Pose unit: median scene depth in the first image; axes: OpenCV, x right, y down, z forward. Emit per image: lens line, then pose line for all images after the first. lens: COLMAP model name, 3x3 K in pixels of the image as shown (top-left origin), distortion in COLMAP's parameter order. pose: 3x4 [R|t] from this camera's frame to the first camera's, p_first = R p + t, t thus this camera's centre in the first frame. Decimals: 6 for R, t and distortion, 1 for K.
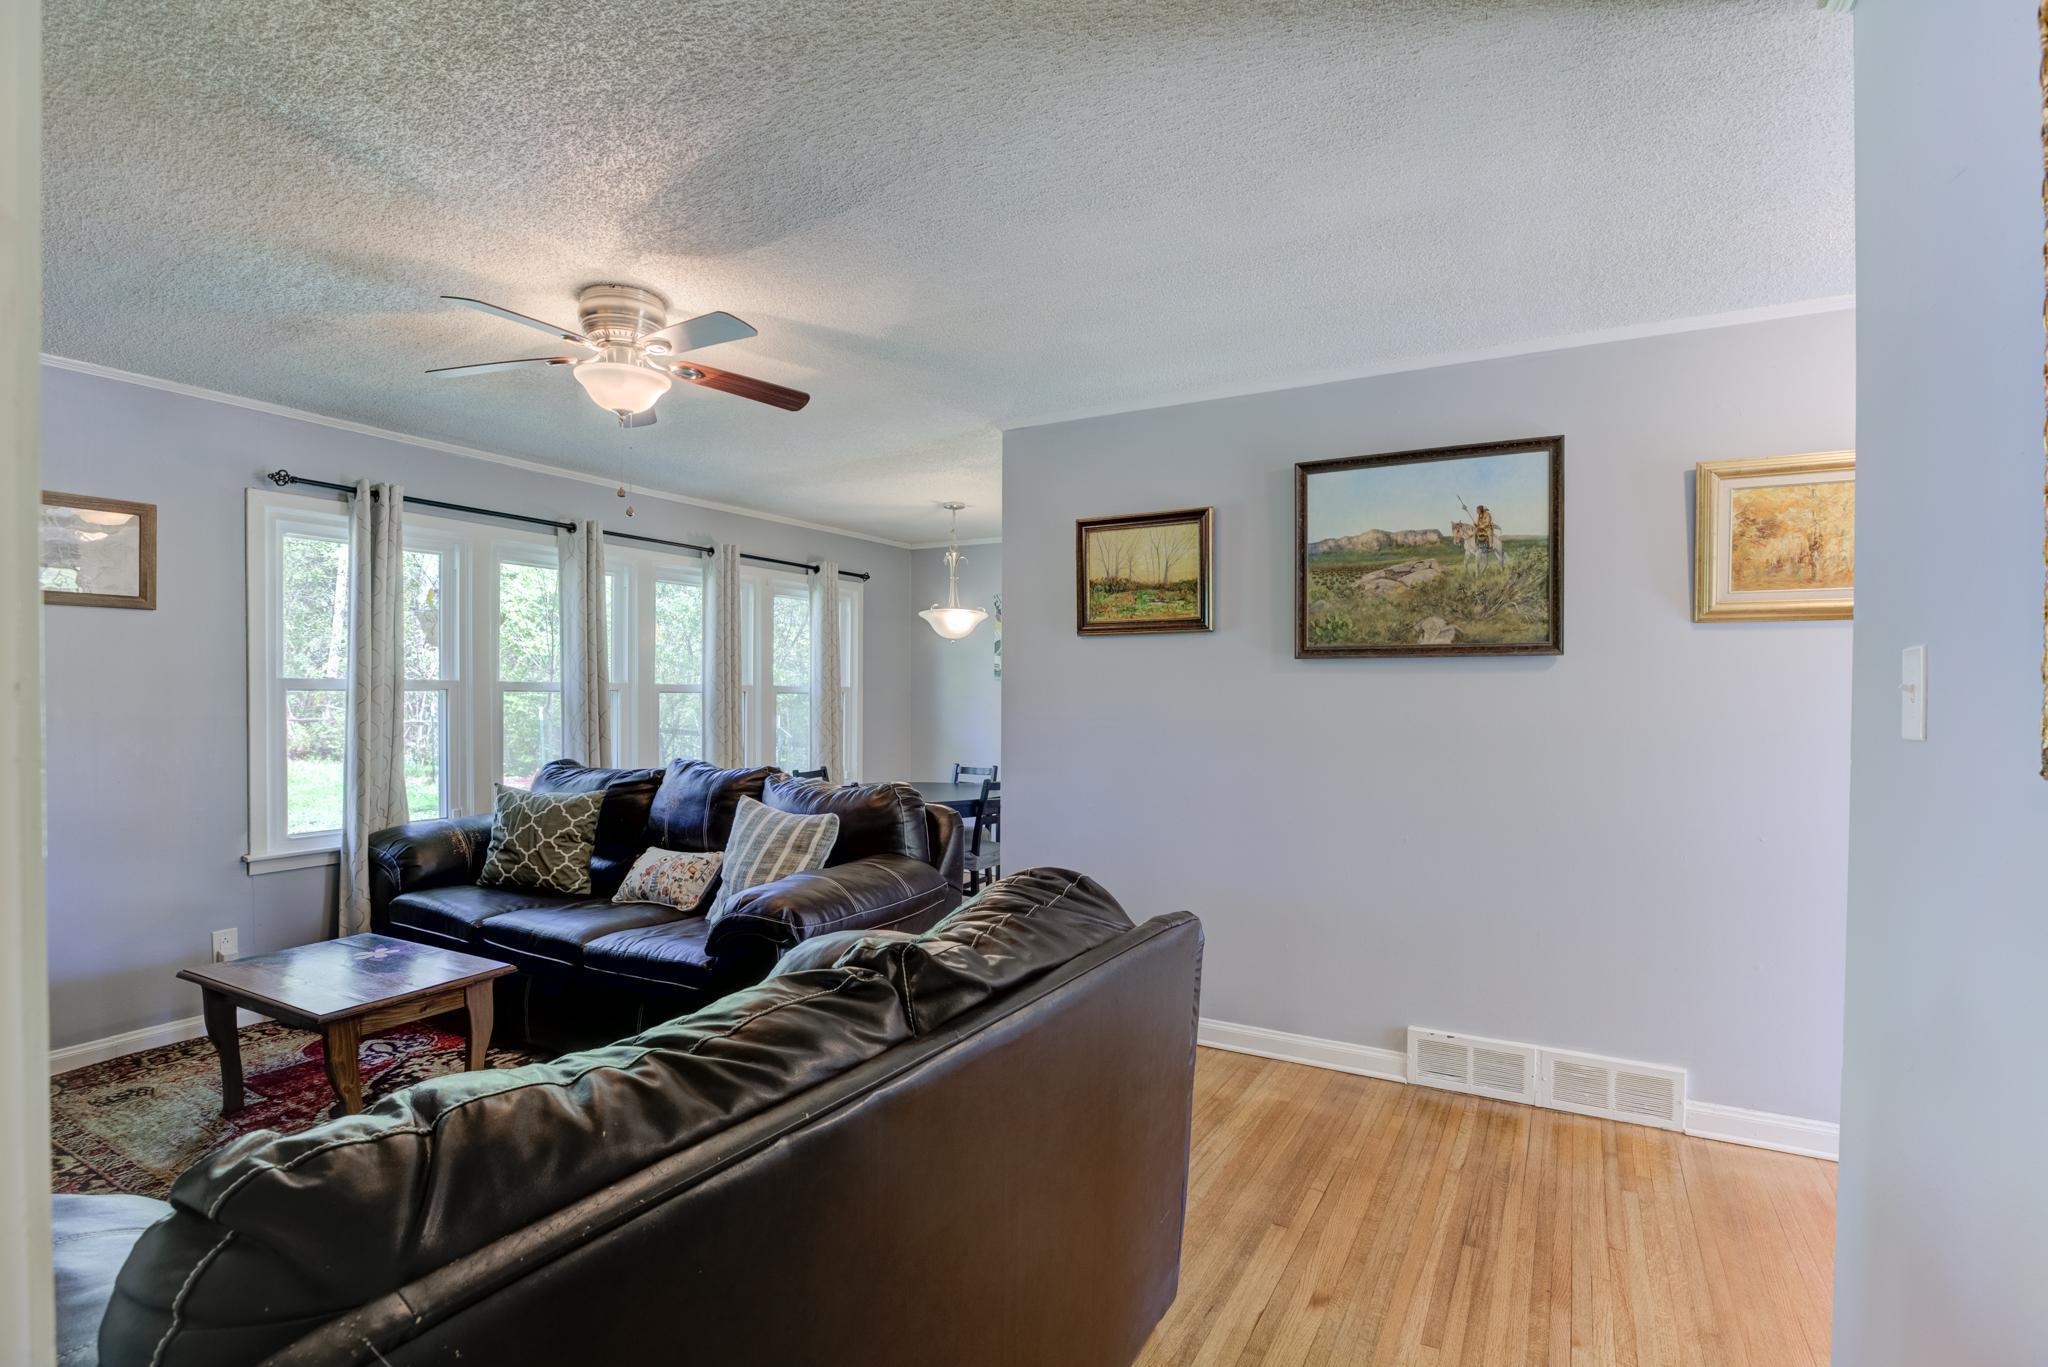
lens RADIAL K [[976.4, 0, 1027.1], [0, 976.4, 707.4], [0, 0, 1]] dist [0.000466, 0.000384]
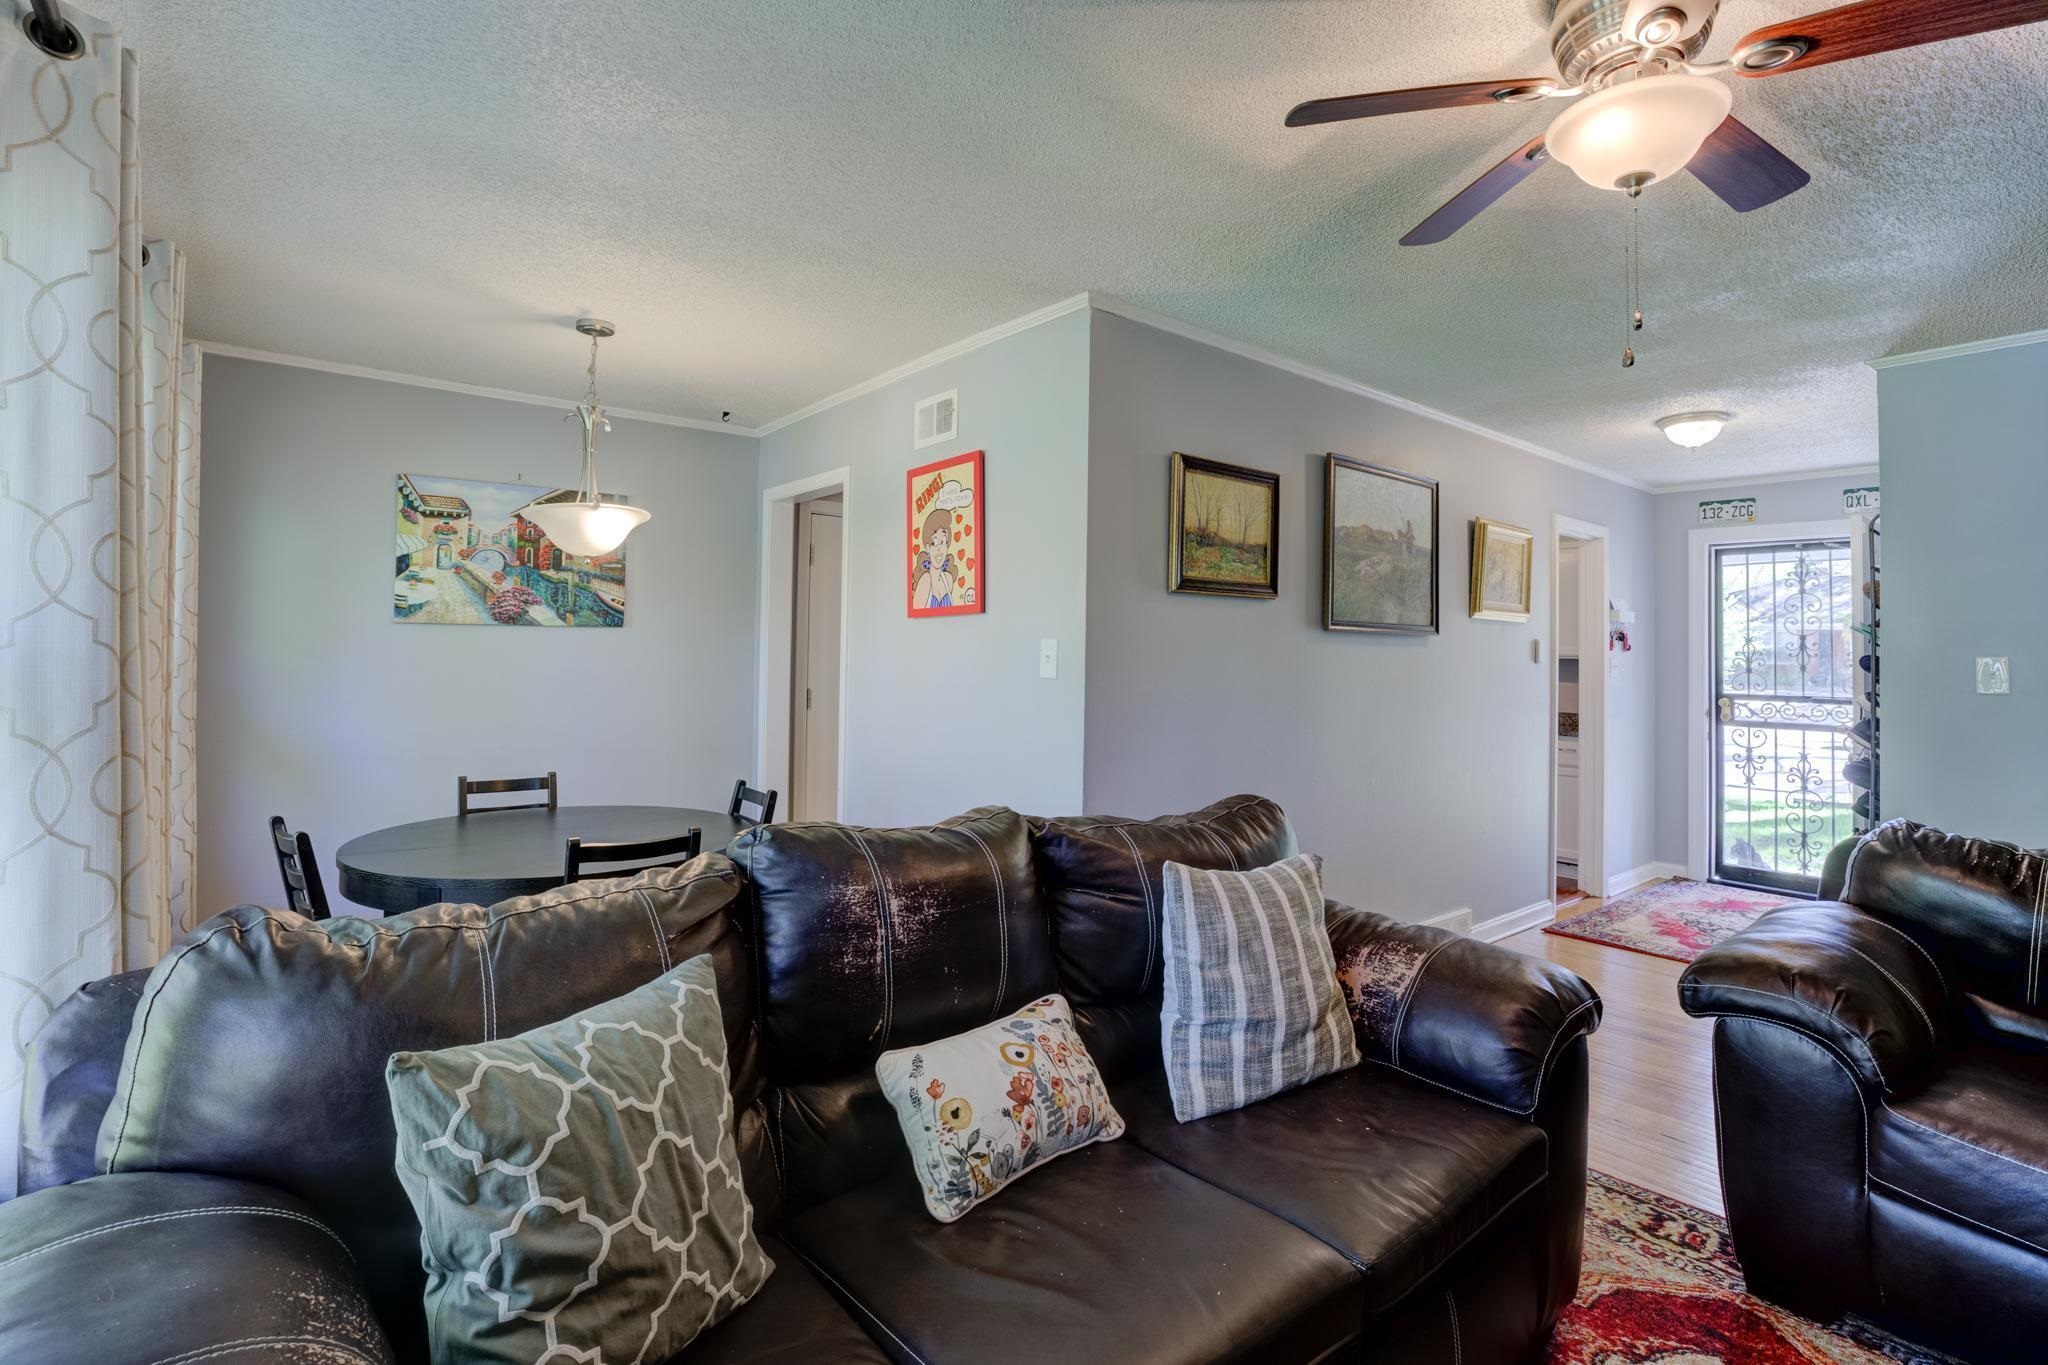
lens RADIAL K [[953.5, 0, 1047.0], [0, 953.5, 652.3], [0, 0, 1]] dist [-0.012565, 0.001903]
pose [[0.353087, -0.000435, 0.935590, -0.758724], [-0.001248, 0.999999, 0.000936, -0.023415], [-0.935590, -0.001498, 0.353086, 0.835854]]
